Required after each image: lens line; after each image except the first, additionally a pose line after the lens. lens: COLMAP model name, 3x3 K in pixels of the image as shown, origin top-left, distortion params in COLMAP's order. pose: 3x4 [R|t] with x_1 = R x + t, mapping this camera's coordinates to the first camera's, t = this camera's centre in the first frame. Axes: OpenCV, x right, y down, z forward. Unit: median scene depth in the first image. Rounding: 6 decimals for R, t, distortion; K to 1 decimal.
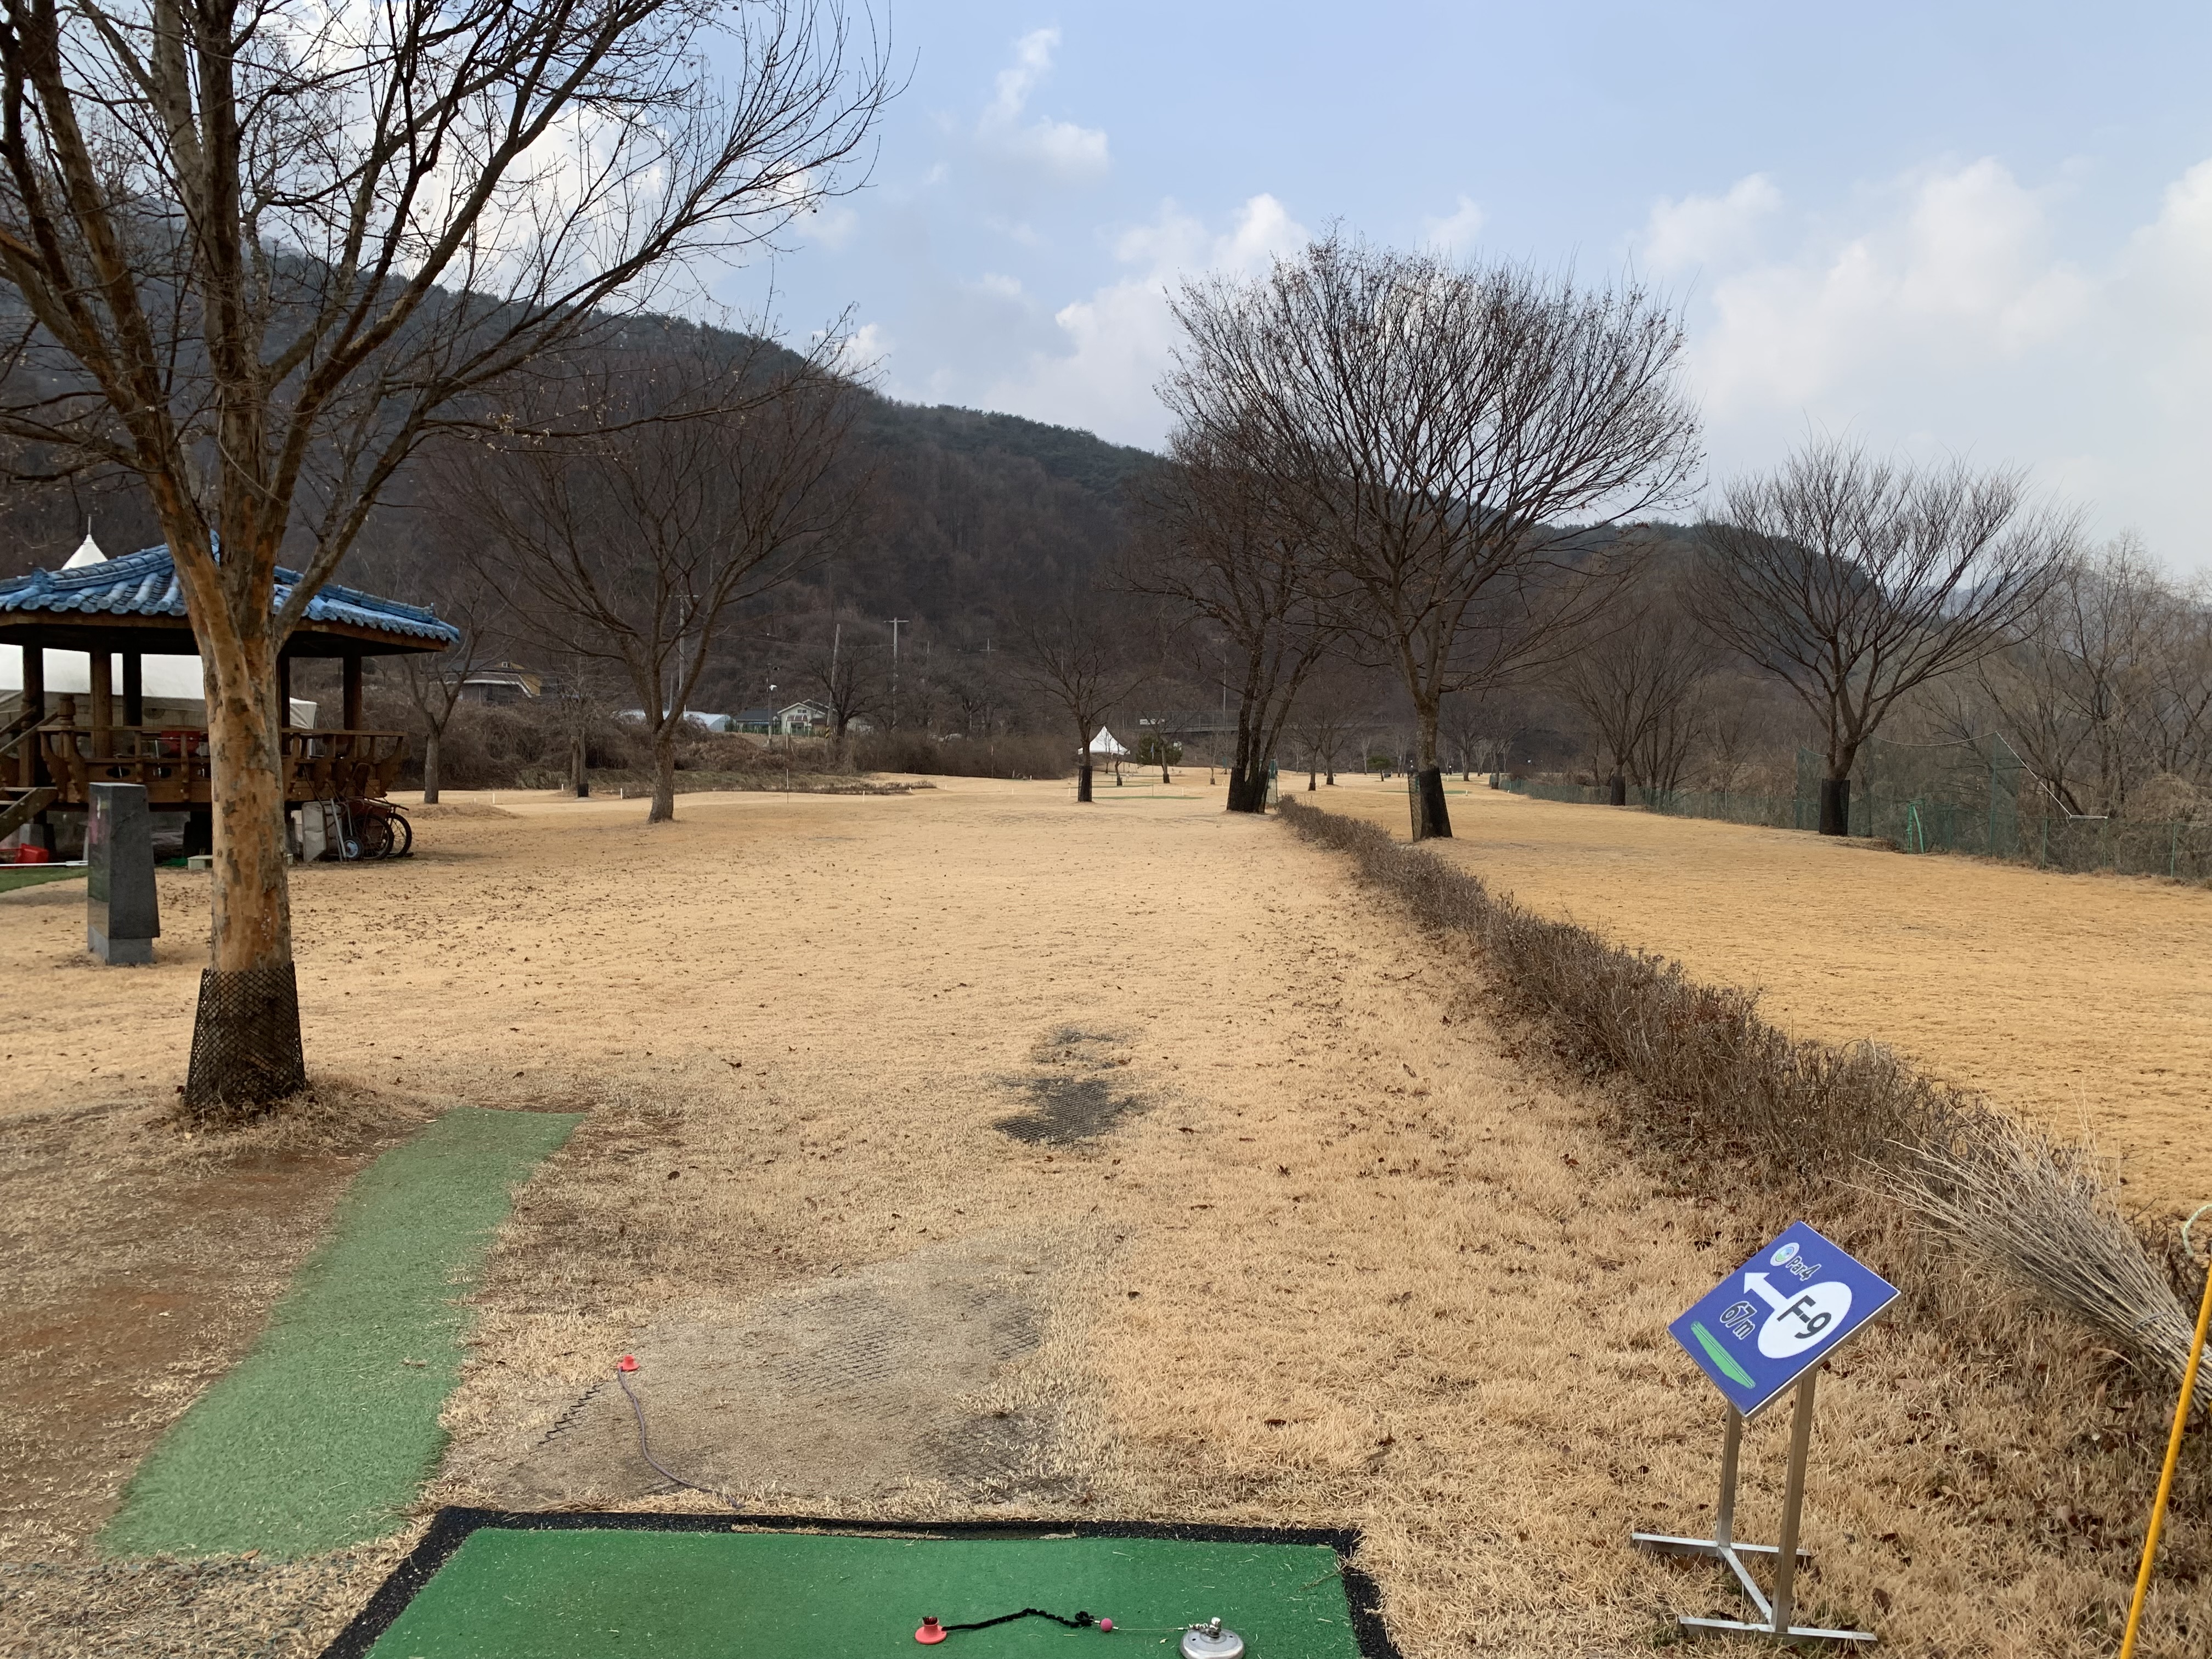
lens RADIAL K [[1698.5, 0, 1106.0], [0, 1698.5, 829.5], [0, 0, 1]] dist [0.133712, -0.290961]
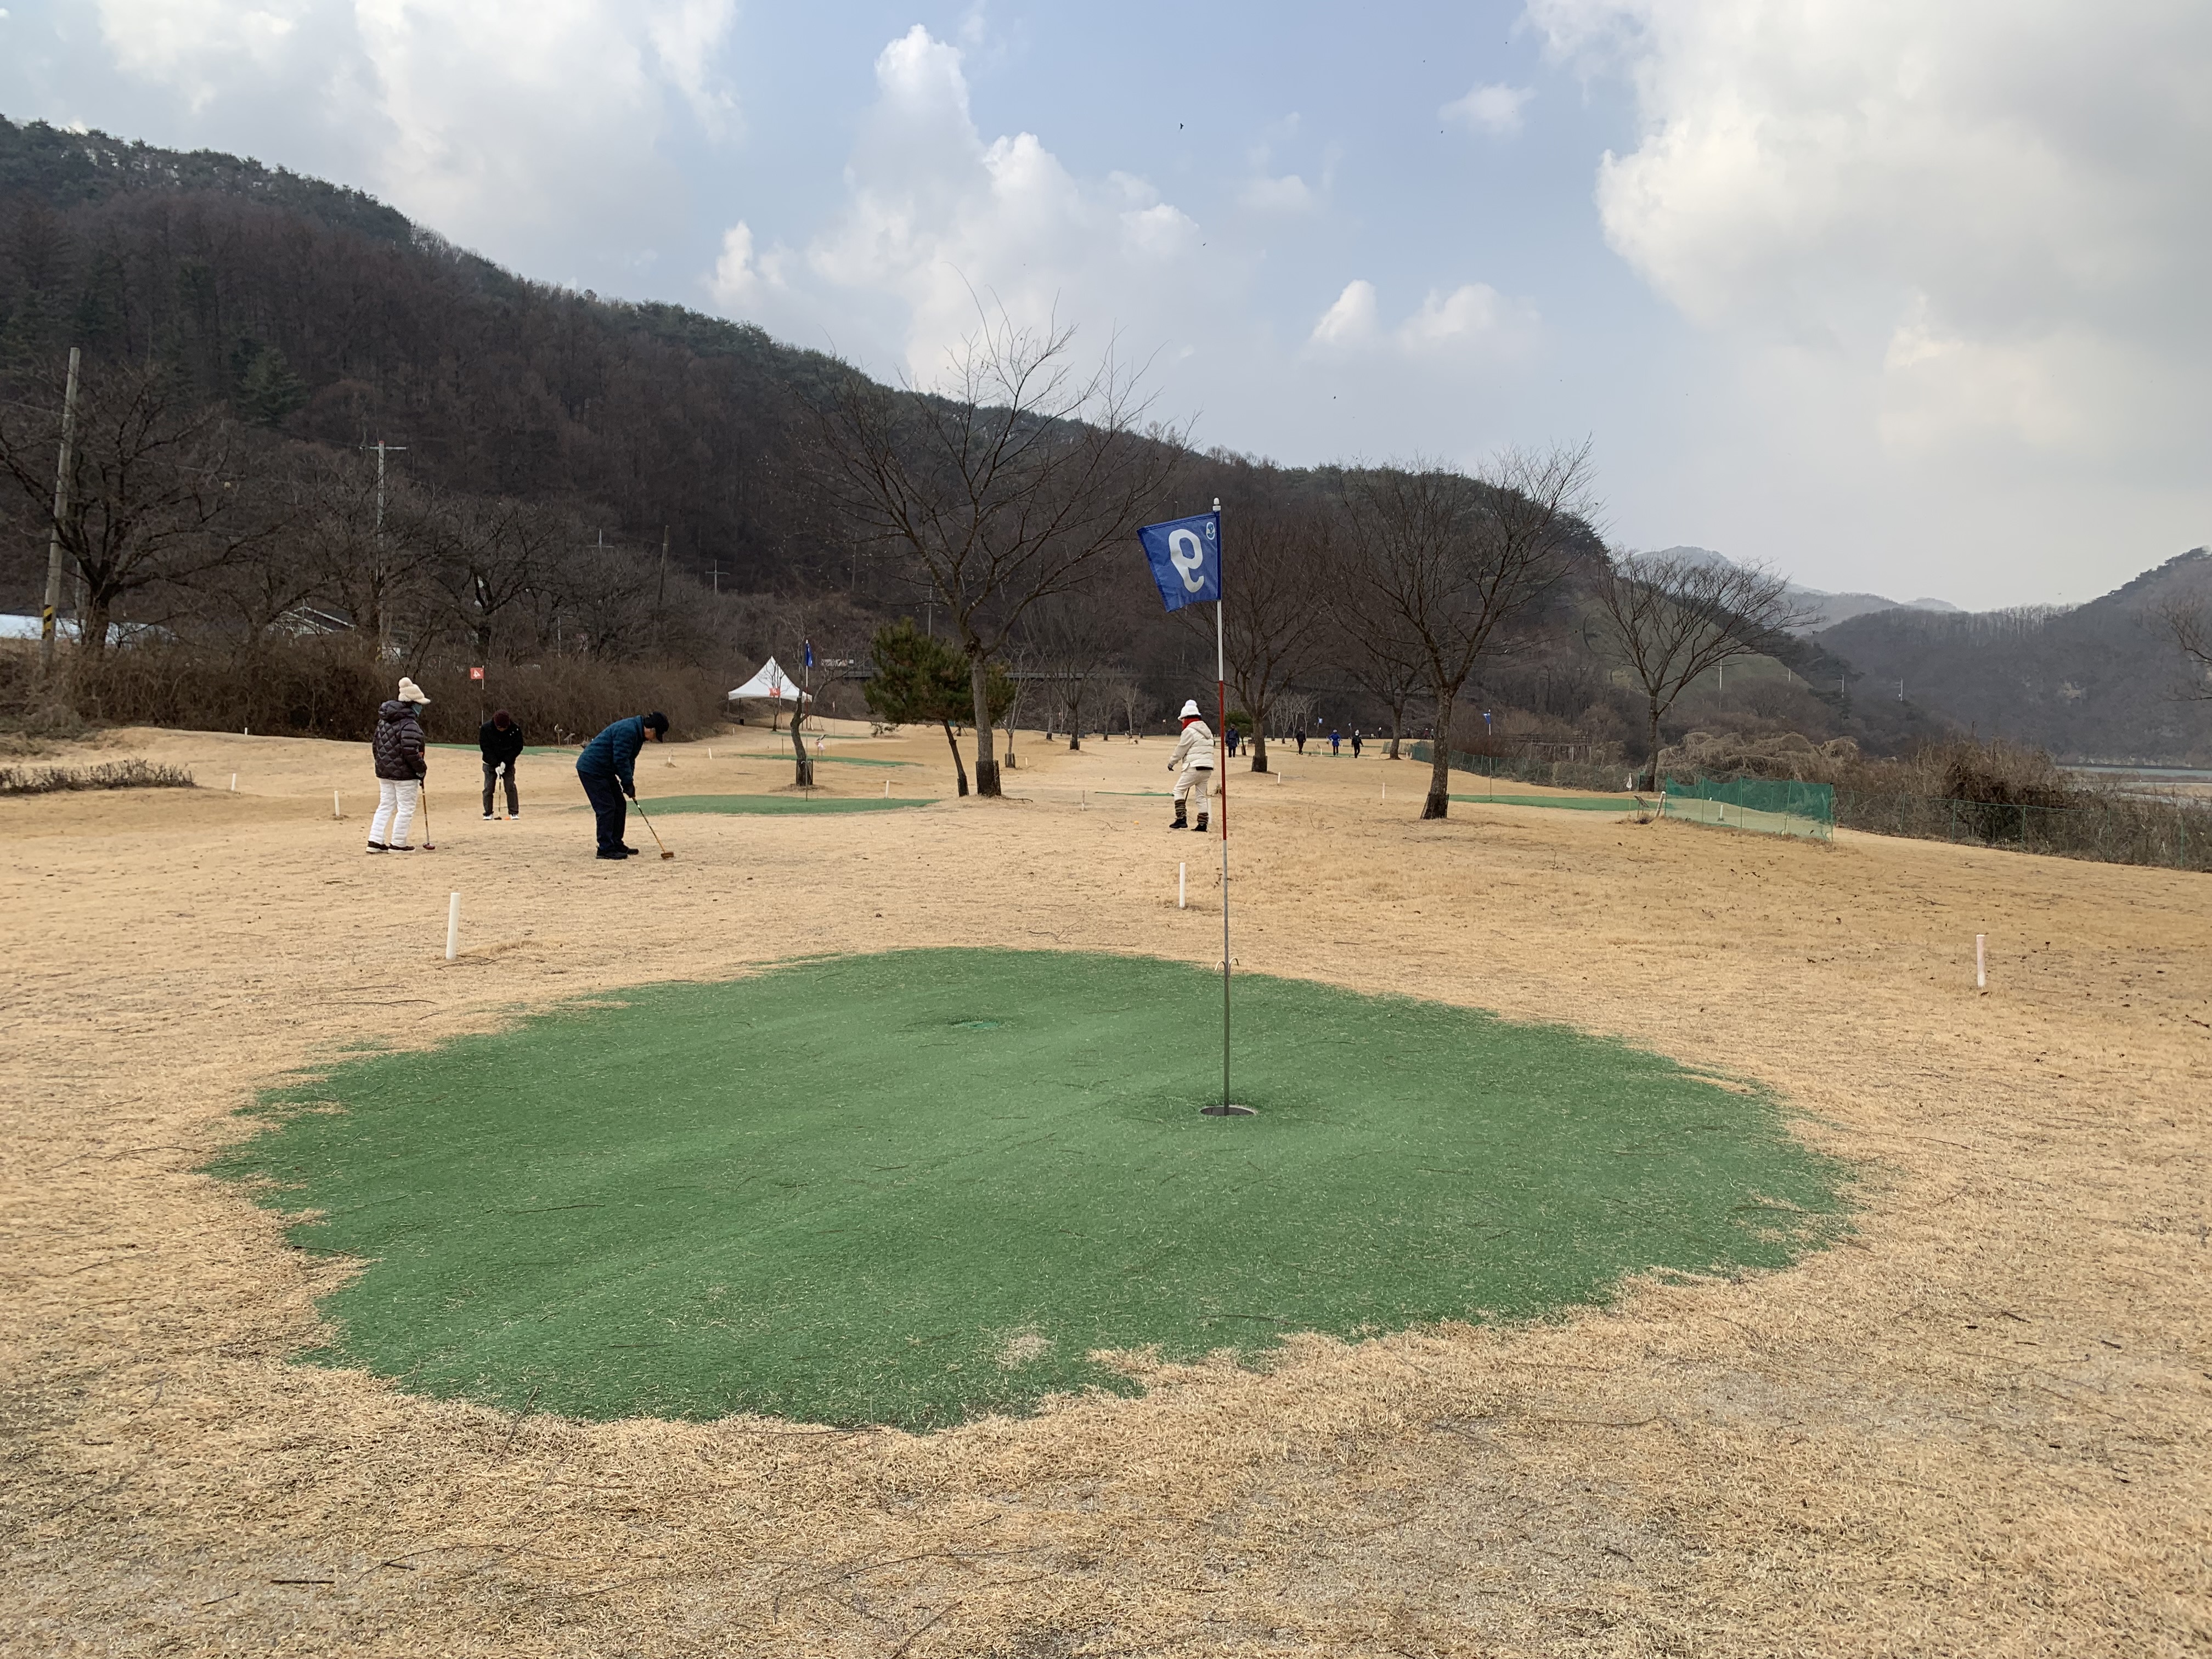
lens RADIAL K [[1698.5, 0, 1106.0], [0, 1698.5, 829.5], [0, 0, 1]] dist [0.133712, -0.290961]
pose [[0.982212, 0.006647, 0.187659, 0.002432], [-0.011468, 0.999631, 0.024621, -0.014224], [-0.187426, -0.026335, 0.981926, 0.364515]]
